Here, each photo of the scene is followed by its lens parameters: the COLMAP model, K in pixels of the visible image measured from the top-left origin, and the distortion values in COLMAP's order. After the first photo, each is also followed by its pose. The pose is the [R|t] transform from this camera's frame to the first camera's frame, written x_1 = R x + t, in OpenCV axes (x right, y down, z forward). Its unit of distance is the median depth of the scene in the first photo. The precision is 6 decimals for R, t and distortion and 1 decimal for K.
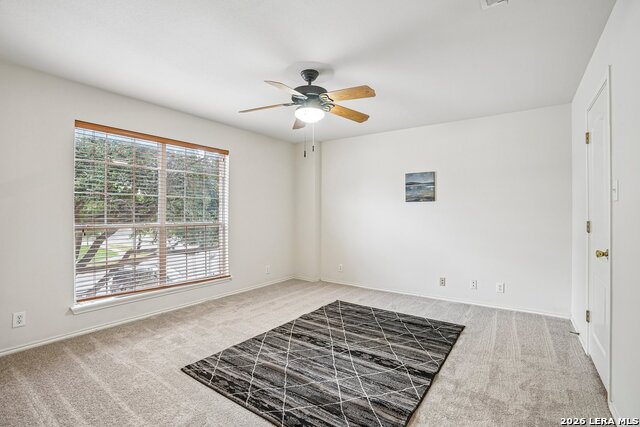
lens RADIAL K [[295.5, 0, 320.0], [0, 295.5, 213.5], [0, 0, 1]] dist [-0.072615, 0.028704]
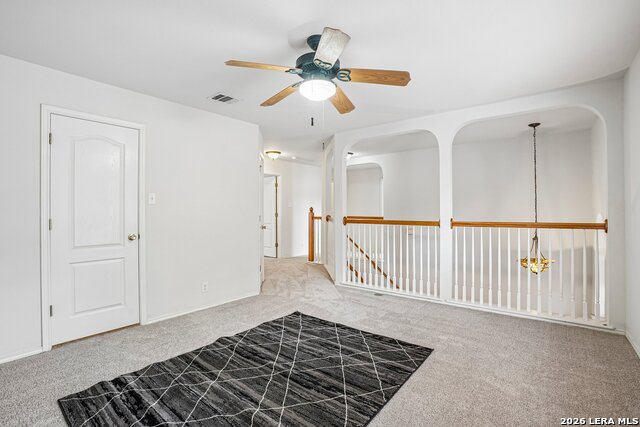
lens RADIAL K [[295.5, 0, 320.0], [0, 295.5, 213.5], [0, 0, 1]] dist [-0.072615, 0.028704]
pose [[-0.998648, 0.001510, 0.051957, -0.079969], [0.001937, 0.999965, 0.008167, -0.003192], [-0.051943, 0.008257, -0.998616, 1.724845]]
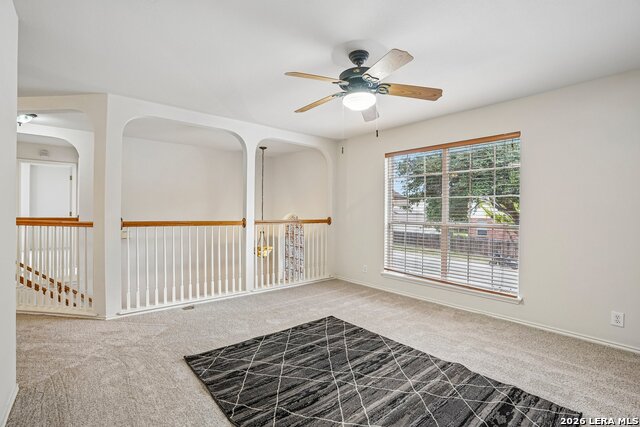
lens RADIAL K [[295.5, 0, 320.0], [0, 295.5, 213.5], [0, 0, 1]] dist [-0.072615, 0.028704]
pose [[-0.245617, -0.000880, -0.969366, 0.810791], [-0.010517, 0.999943, 0.001757, 0.003391], [0.969310, 0.010626, -0.245613, 1.051470]]
